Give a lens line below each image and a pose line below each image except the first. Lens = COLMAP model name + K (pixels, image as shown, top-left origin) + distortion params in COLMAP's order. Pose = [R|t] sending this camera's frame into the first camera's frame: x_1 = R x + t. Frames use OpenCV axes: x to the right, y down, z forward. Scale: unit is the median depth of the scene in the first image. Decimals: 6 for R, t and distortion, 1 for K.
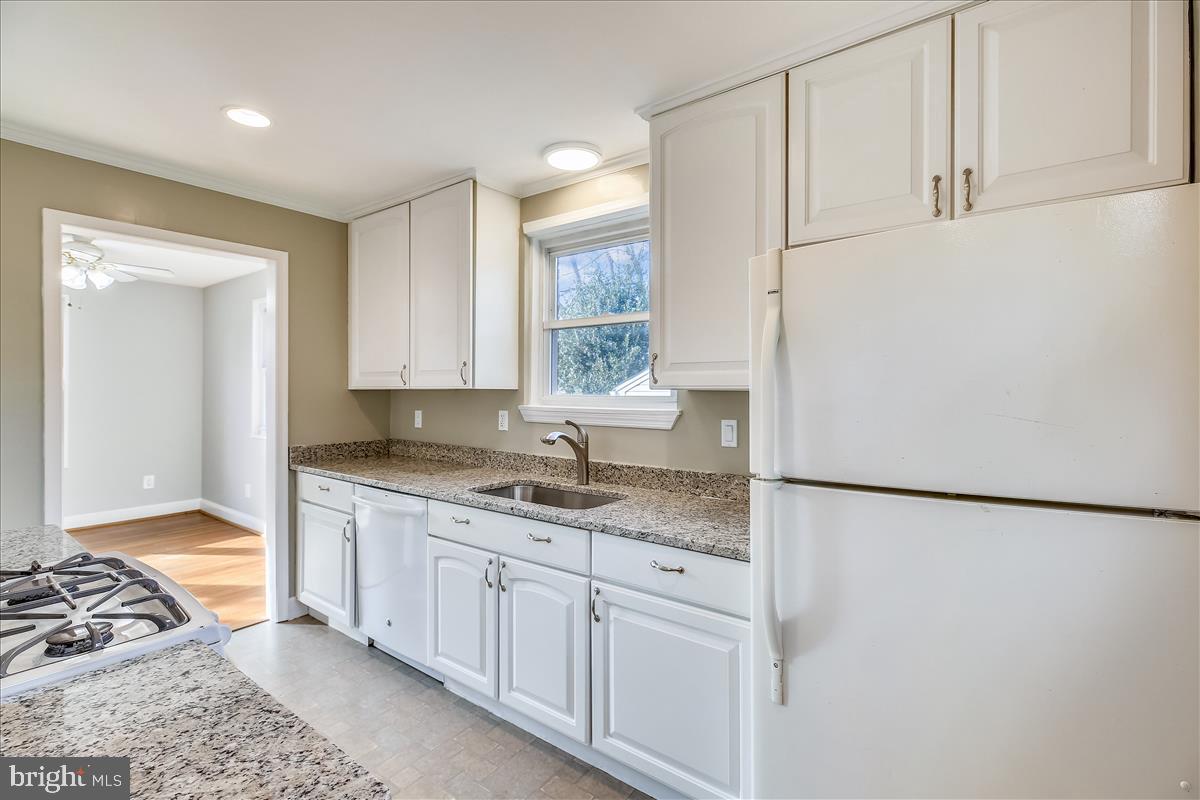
lens RADIAL K [[539.1, 0, 600.6], [0, 539.1, 391.6], [0, 0, 1]] dist [0.001908, 0.000338]
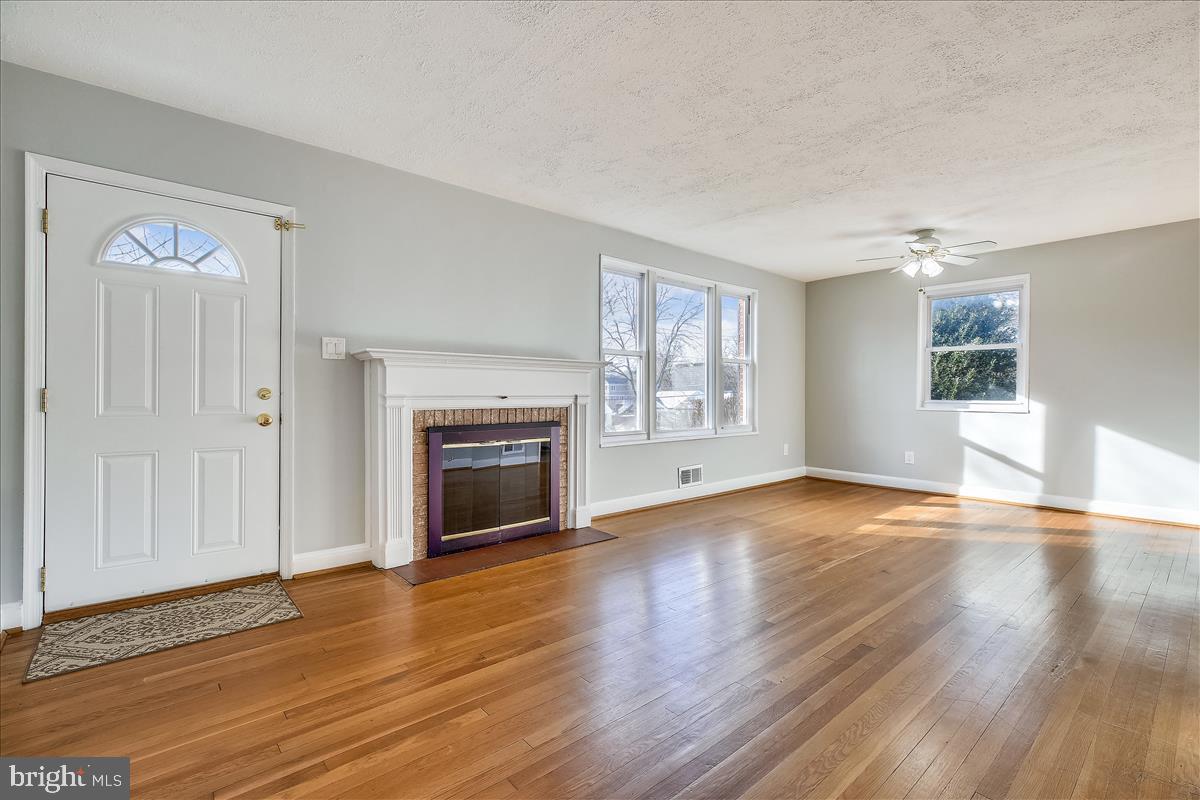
lens RADIAL K [[539.1, 0, 603.2], [0, 539.1, 398.0], [0, 0, 1]] dist [0.001908, 0.000338]
pose [[0.978408, 0.001781, -0.206677, -1.771420], [-0.001941, 0.999998, -0.000568, 0.103684], [0.206675, 0.000957, 0.978409, -0.394766]]
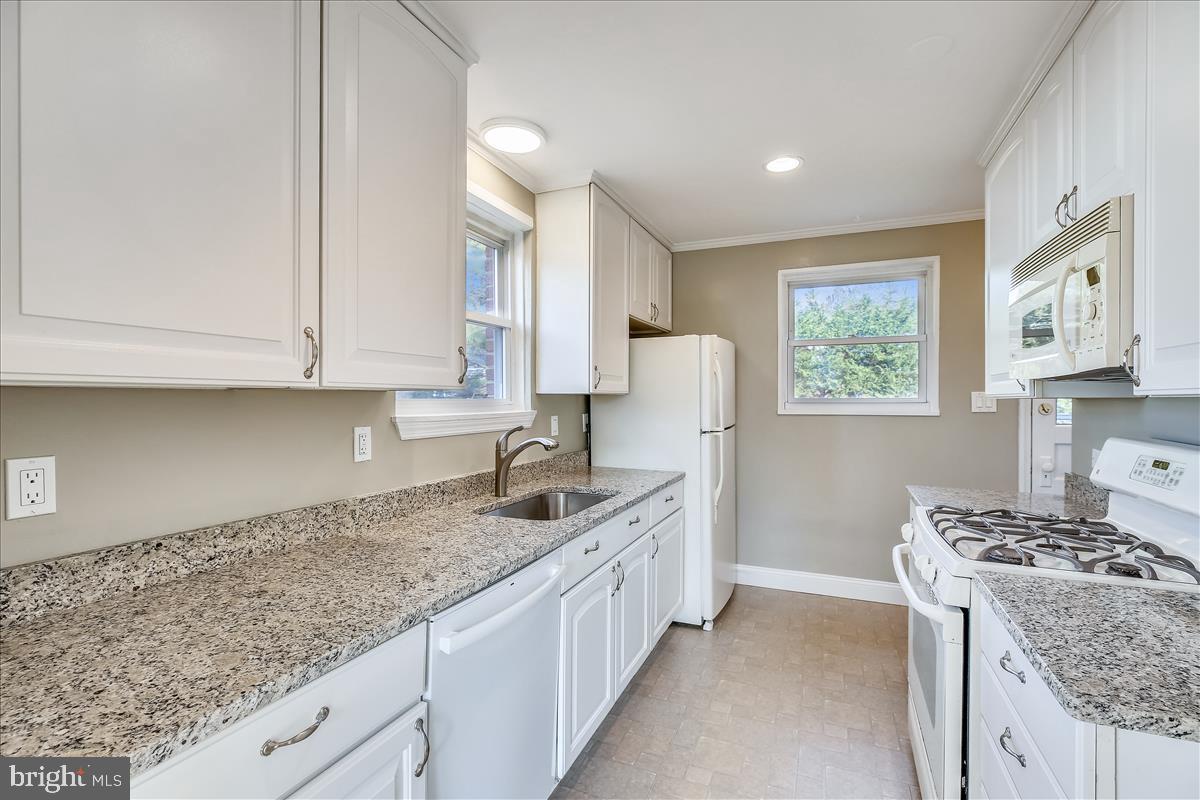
lens RADIAL K [[539.1, 0, 597.4], [0, 539.1, 402.2], [0, 0, 1]] dist [0.001908, 0.000338]
pose [[-0.240886, -0.009272, 0.970509, -0.806255], [0.000892, 0.999952, 0.009775, 0.002802], [-0.970553, 0.003221, -0.240866, 0.890516]]
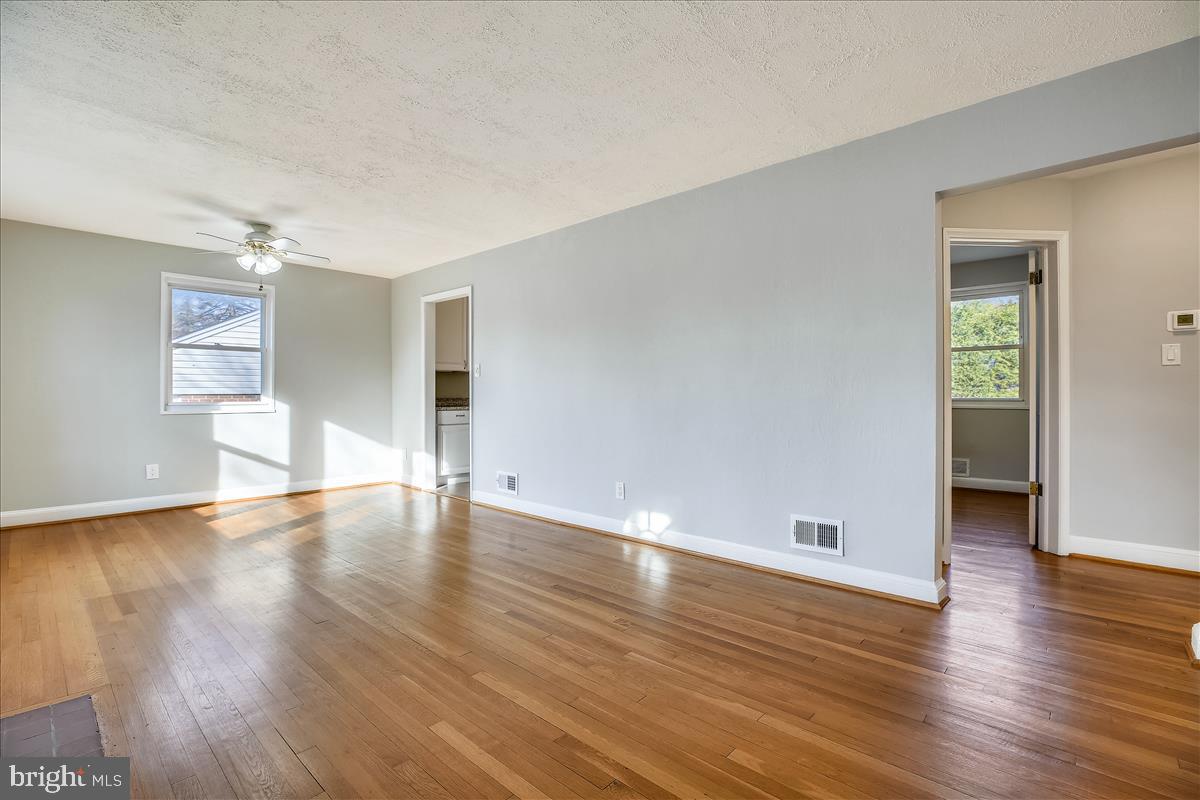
lens RADIAL K [[539.1, 0, 604.1], [0, 539.1, 395.0], [0, 0, 1]] dist [0.001908, 0.000338]
pose [[0.091470, -0.006699, 0.995785, -2.550922], [0.008658, 0.999945, 0.005932, 0.086323], [-0.995770, 0.008079, 0.091523, 0.219568]]
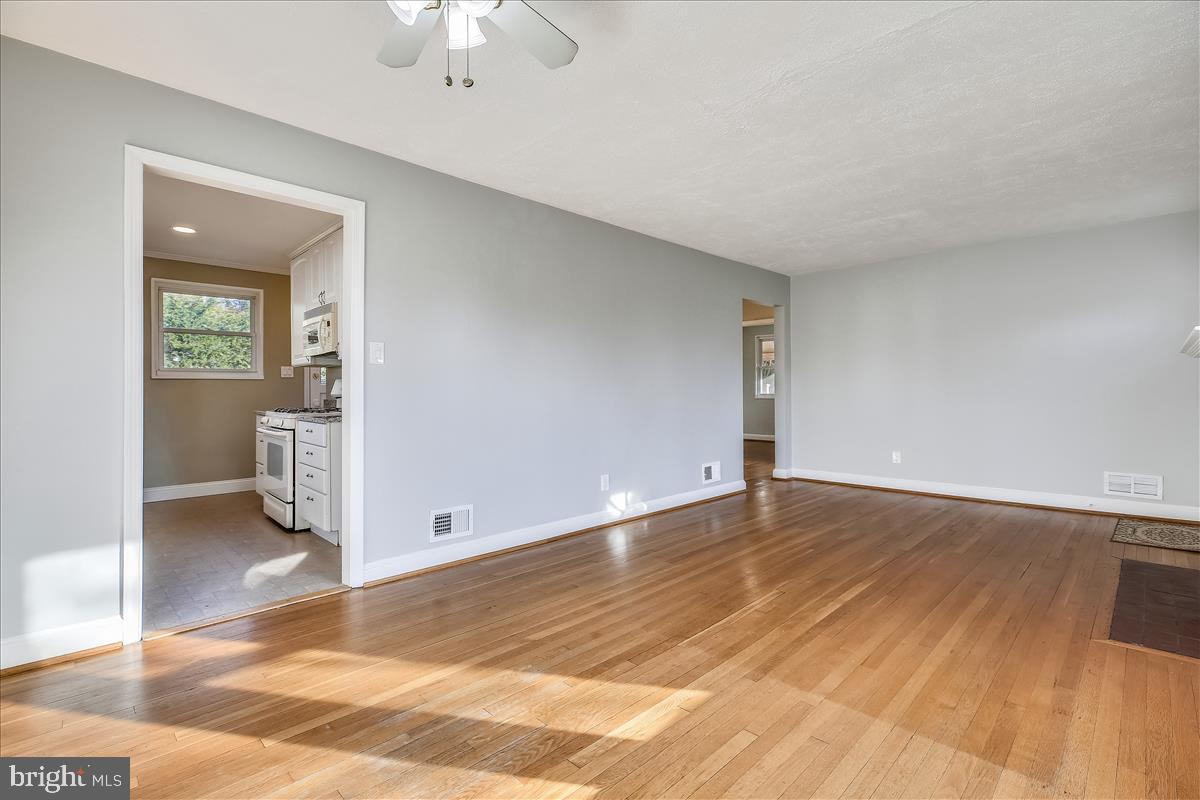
lens RADIAL K [[539.1, 0, 601.6], [0, 539.1, 387.6], [0, 0, 1]] dist [0.001908, 0.000338]
pose [[-0.989437, 0.004945, 0.144881, -1.411766], [0.004529, 0.999985, -0.003200, 0.085064], [-0.144895, -0.002510, -0.989444, 1.720958]]
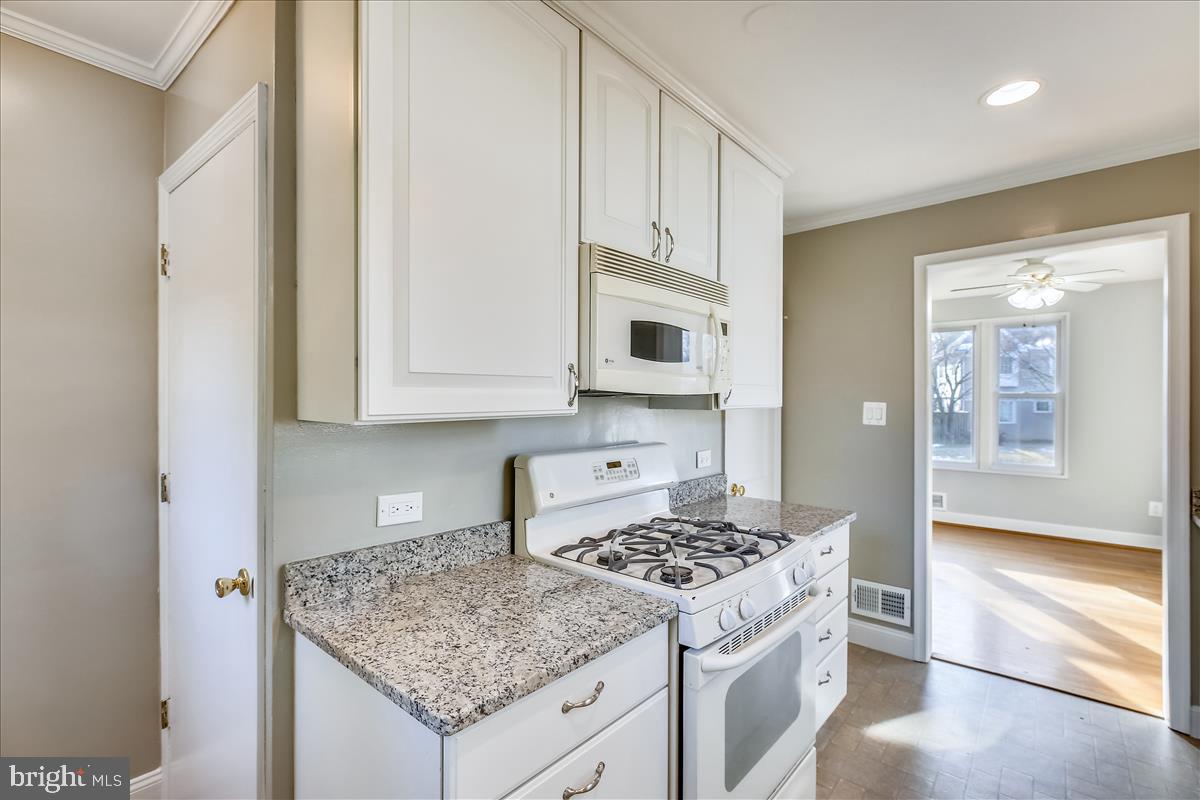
lens RADIAL K [[539.1, 0, 598.0], [0, 539.1, 398.9], [0, 0, 1]] dist [0.001908, 0.000338]
pose [[-0.069363, 0.003103, -0.997587, 0.182966], [-0.007210, 0.999967, 0.003612, -0.012940], [0.997565, 0.007443, -0.069339, 0.287641]]
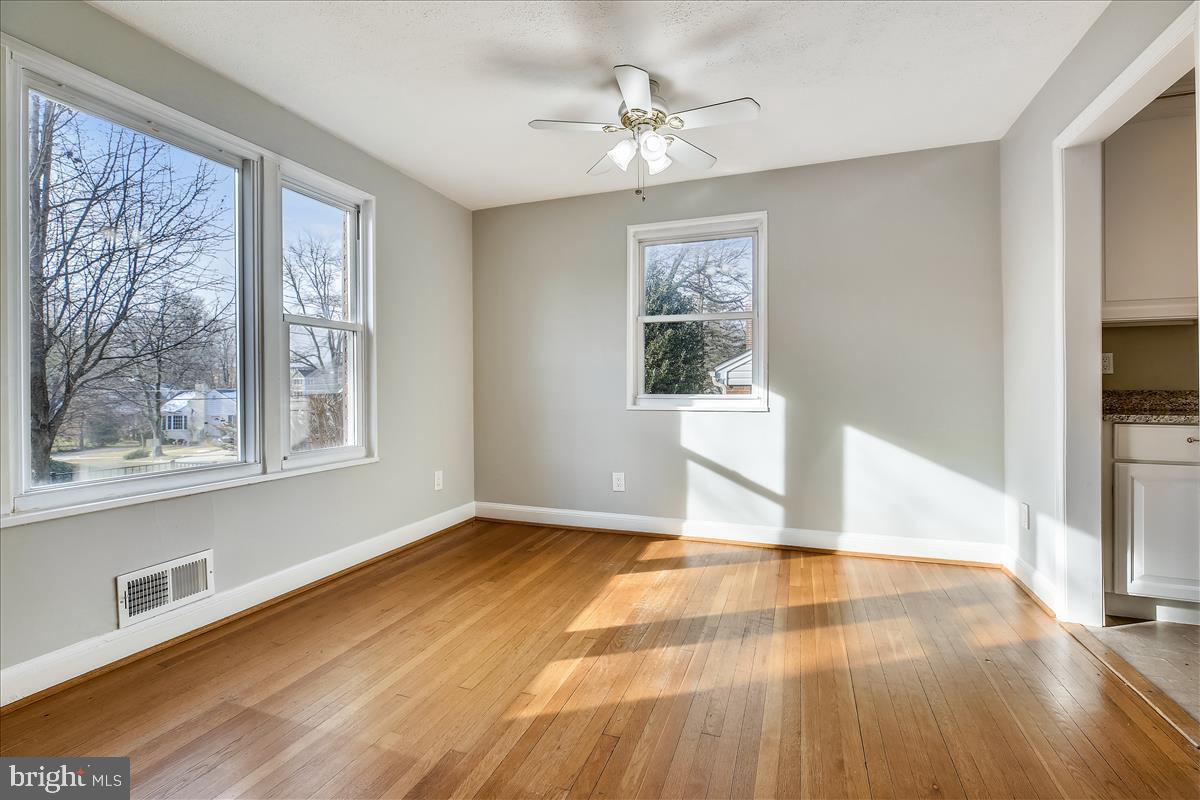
lens RADIAL K [[539.1, 0, 601.5], [0, 539.1, 386.7], [0, 0, 1]] dist [0.001908, 0.000338]
pose [[0.956470, -0.006959, 0.291747, -1.510949], [0.009844, 0.999916, -0.008421, 0.099171], [-0.291664, 0.010927, 0.956459, 0.495985]]
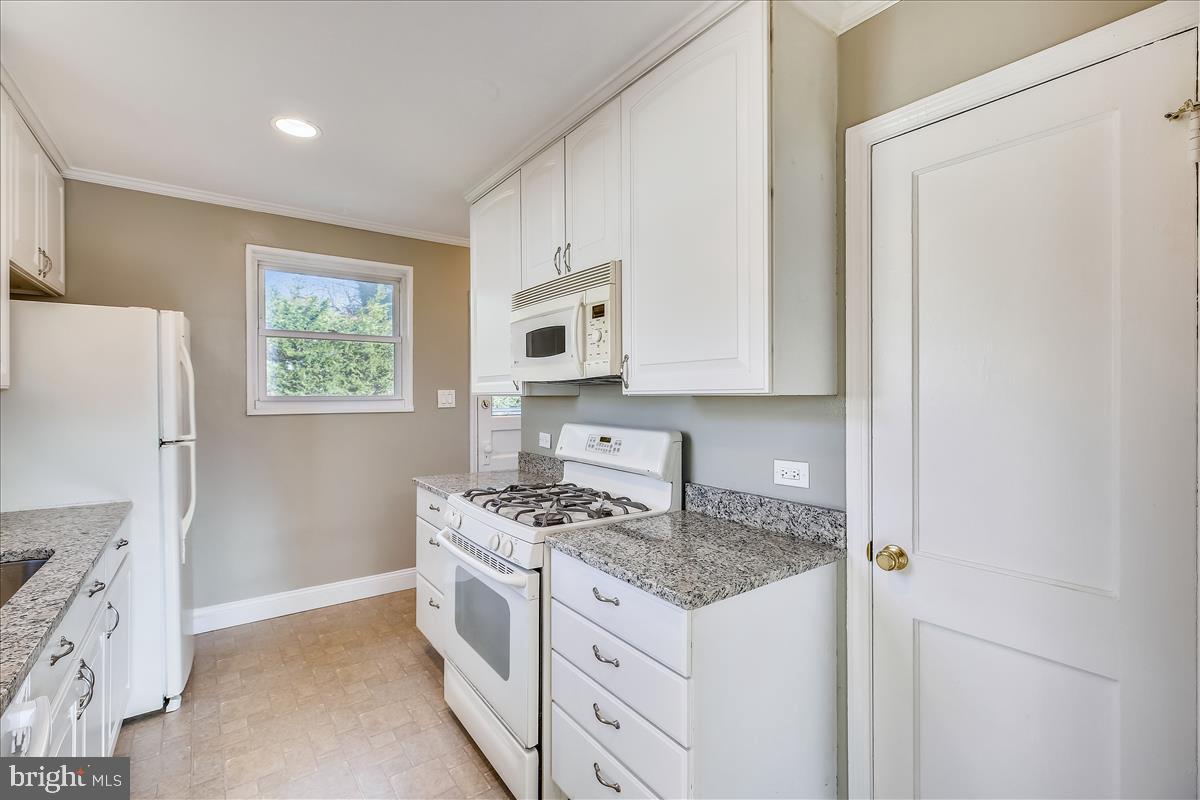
lens RADIAL K [[539.1, 0, 606.0], [0, 539.1, 397.8], [0, 0, 1]] dist [0.001908, 0.000338]
pose [[-0.959714, -0.002778, 0.280966, -0.661800], [-0.000675, 0.999971, 0.007581, 0.001129], [-0.280979, 0.007086, -0.959688, 0.995777]]
